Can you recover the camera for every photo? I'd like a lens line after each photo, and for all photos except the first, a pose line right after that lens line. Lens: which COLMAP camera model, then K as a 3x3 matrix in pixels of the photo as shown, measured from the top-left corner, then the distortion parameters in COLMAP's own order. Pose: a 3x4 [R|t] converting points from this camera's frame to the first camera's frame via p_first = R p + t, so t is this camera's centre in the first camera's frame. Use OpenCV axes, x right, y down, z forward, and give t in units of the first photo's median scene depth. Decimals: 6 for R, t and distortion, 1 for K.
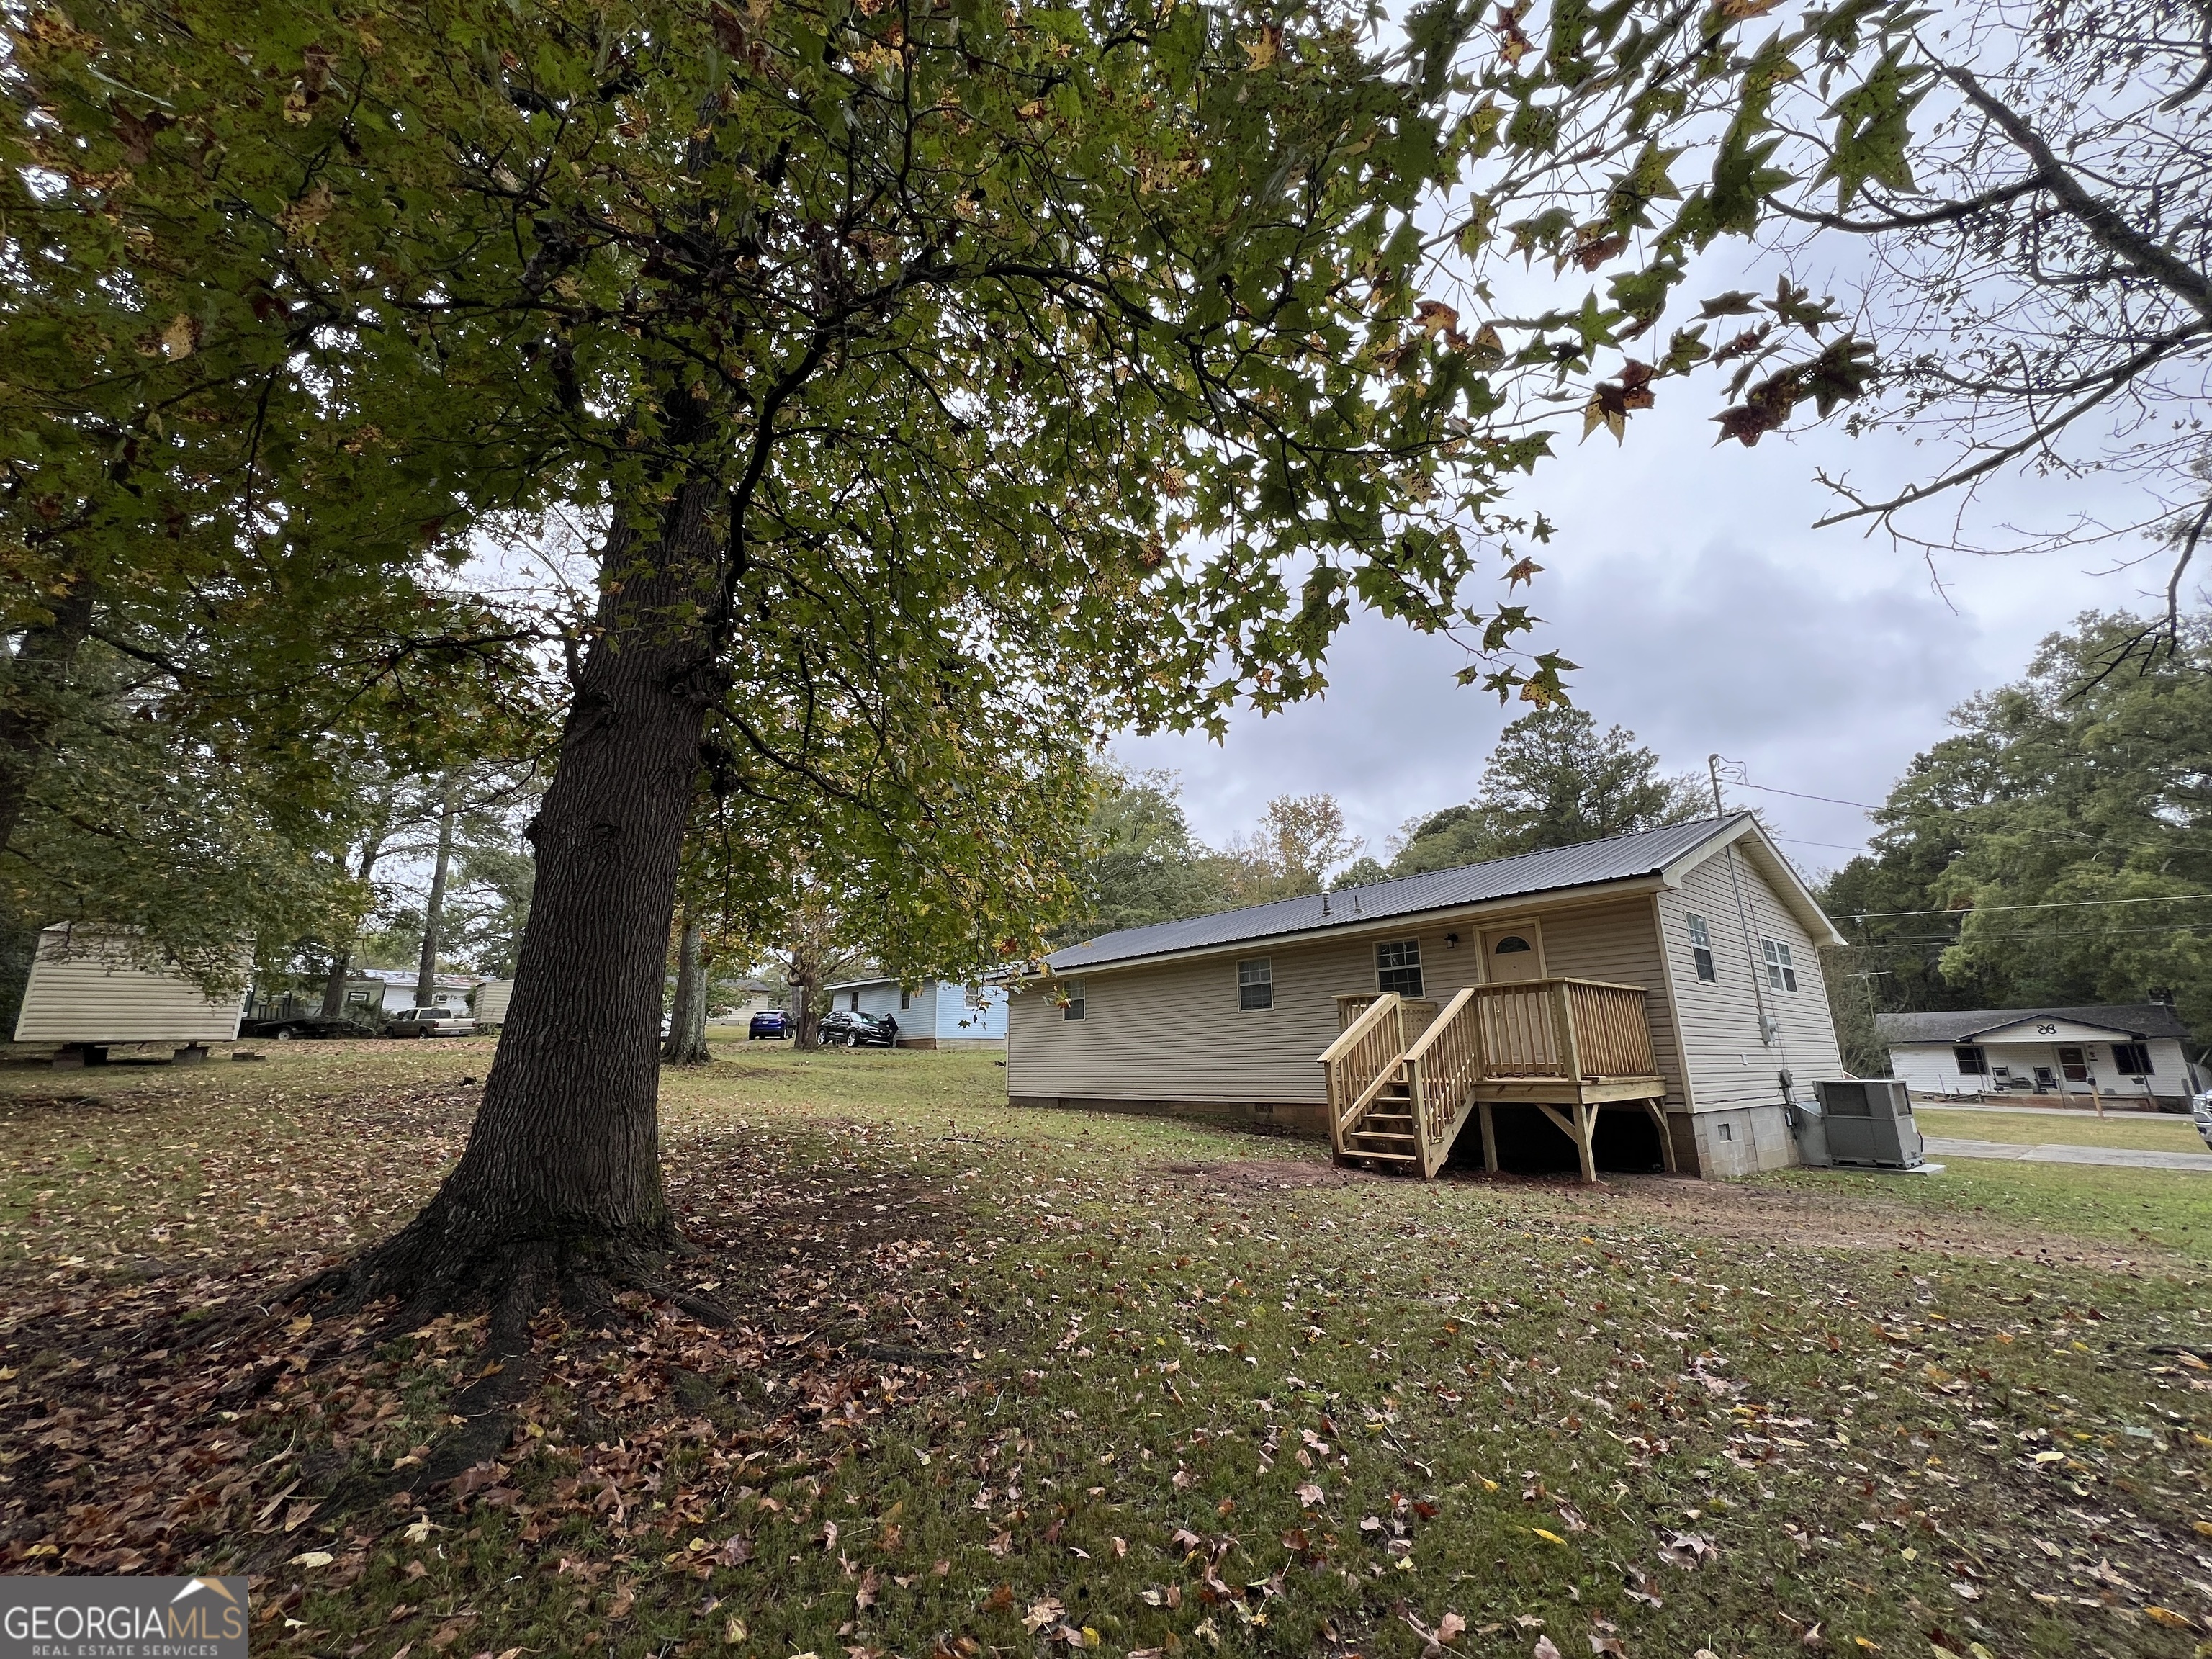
lens RADIAL K [[877.3, 0, 1106.8], [0, 877.3, 830.1], [0, 0, 1]] dist [0.000293, 0.000524]
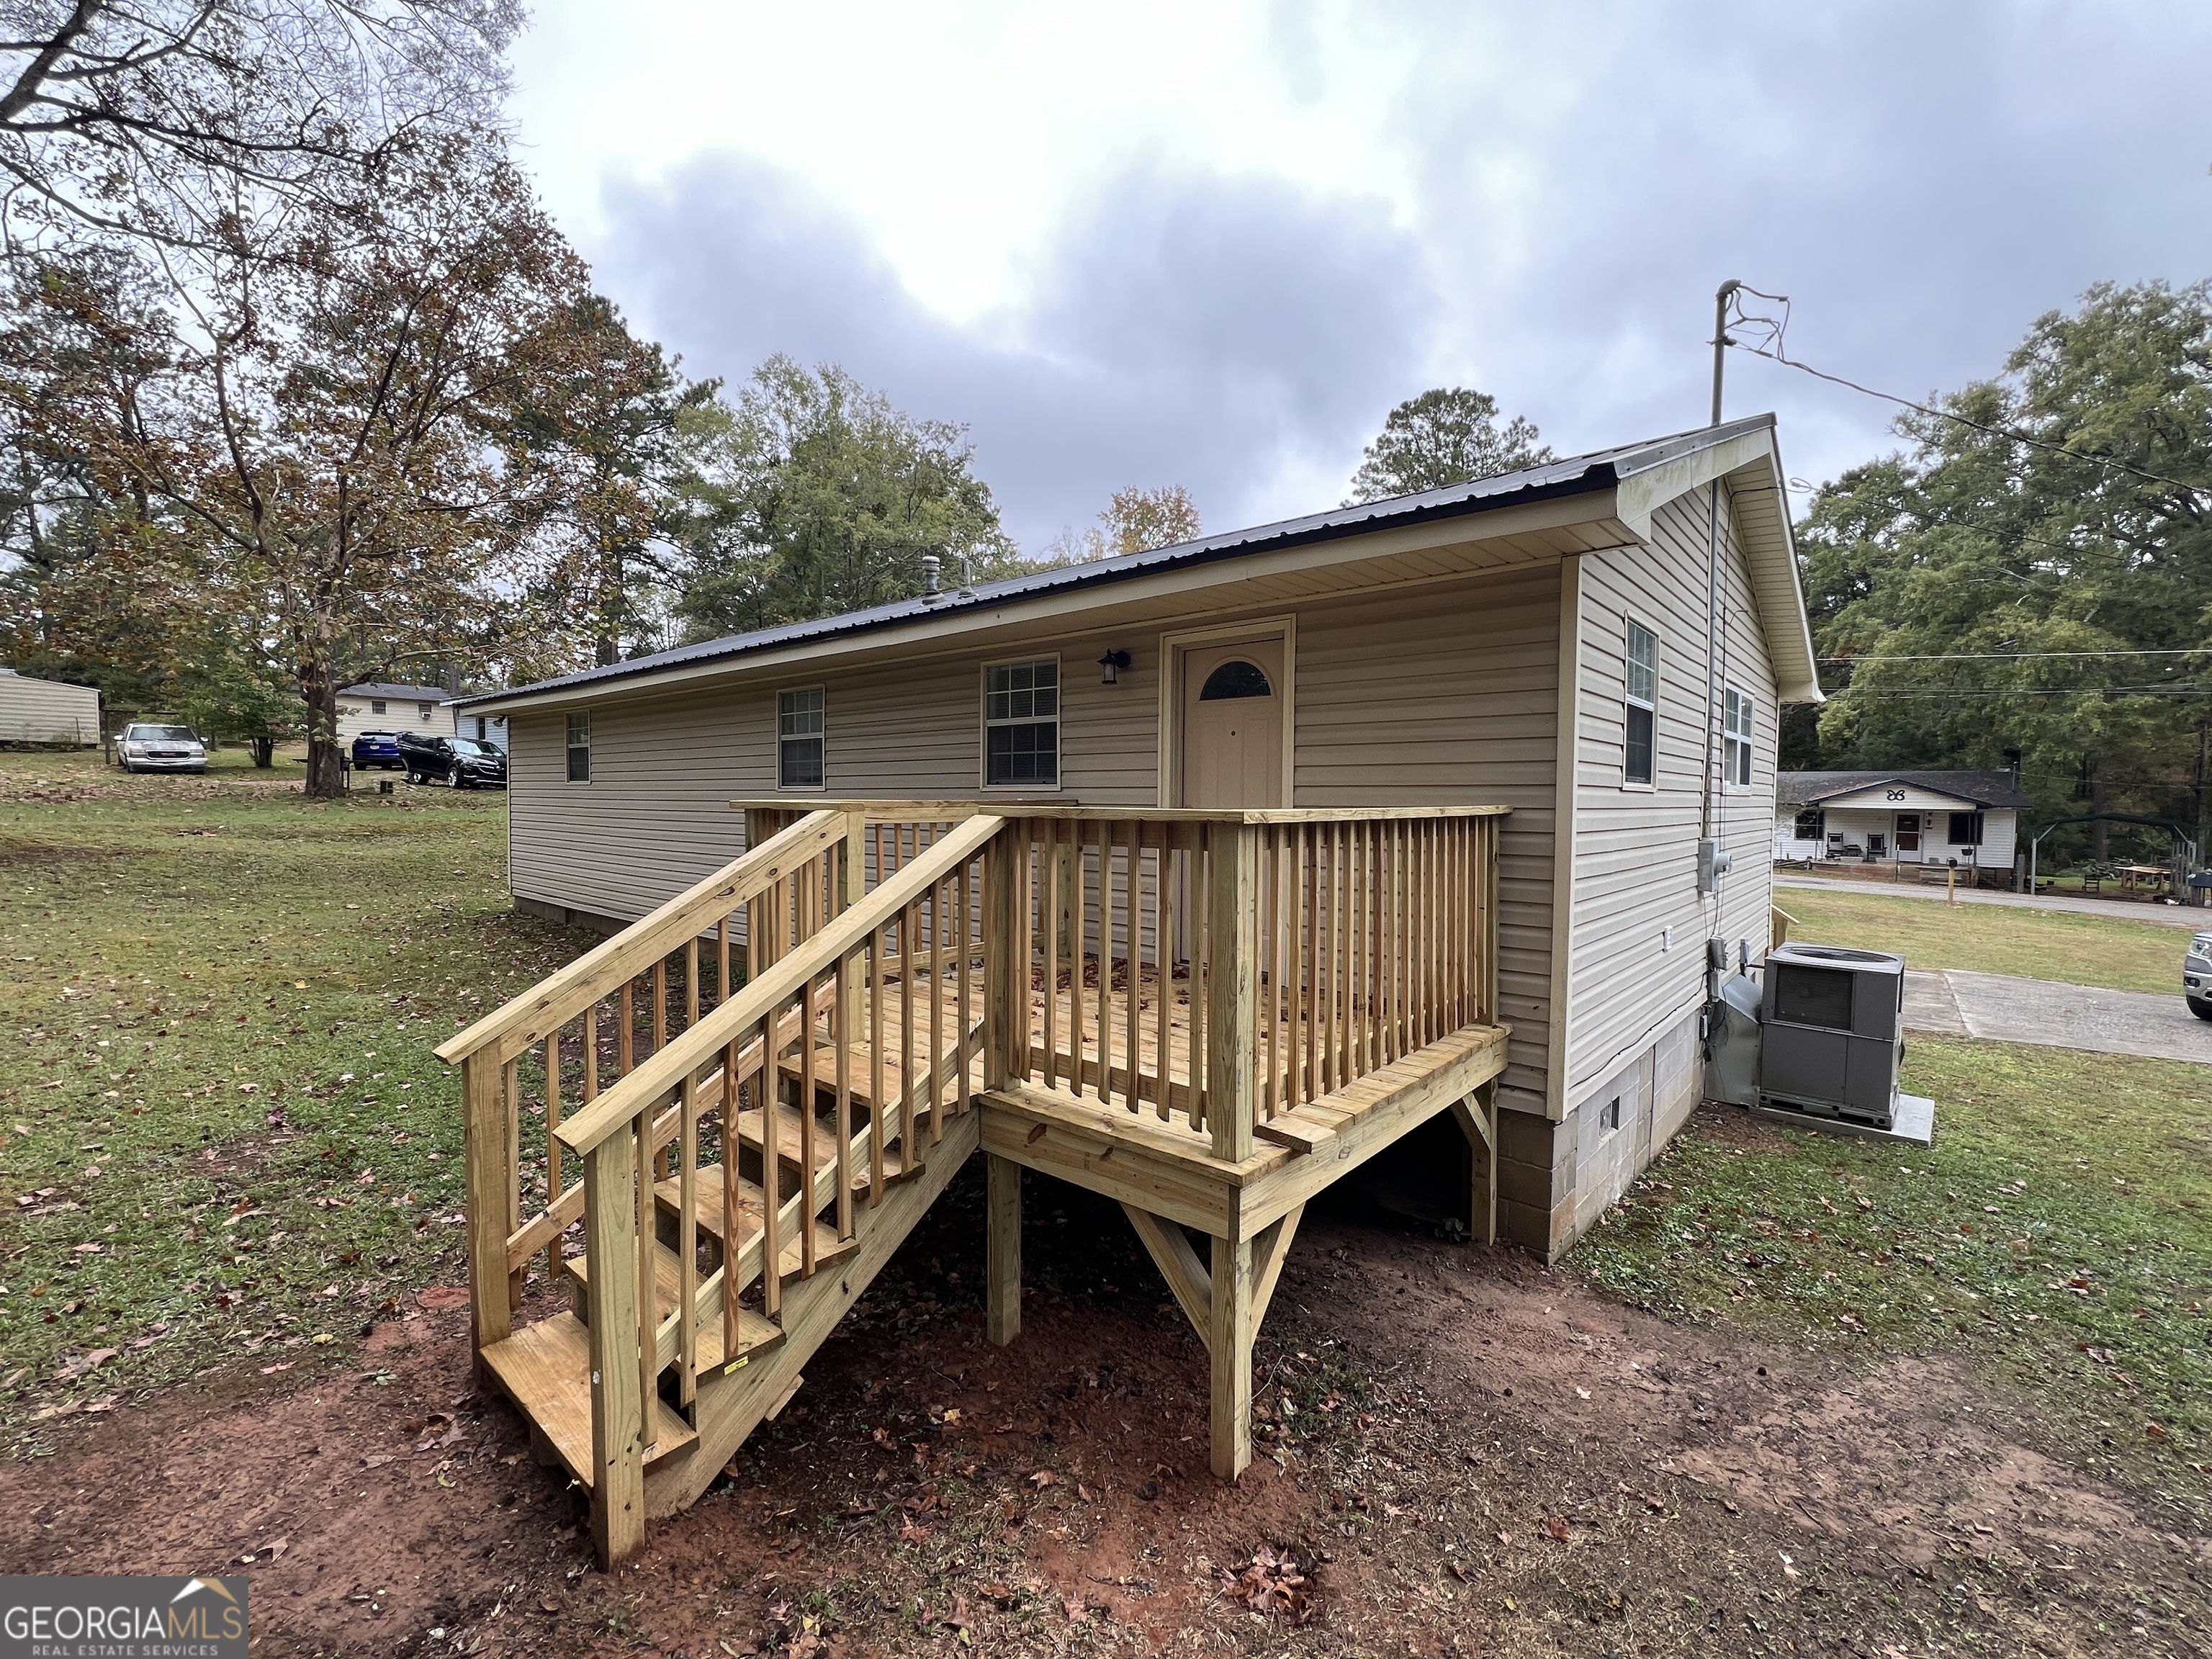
lens RADIAL K [[946.6, 0, 1104.8], [0, 946.6, 830.4], [0, 0, 1]] dist [-0.001683, 0.000209]
pose [[0.987549, 0.013076, 0.156769, 0.110263], [-0.059212, 0.954149, 0.293419, 0.023072], [-0.145744, -0.299048, 0.943042, 0.185549]]
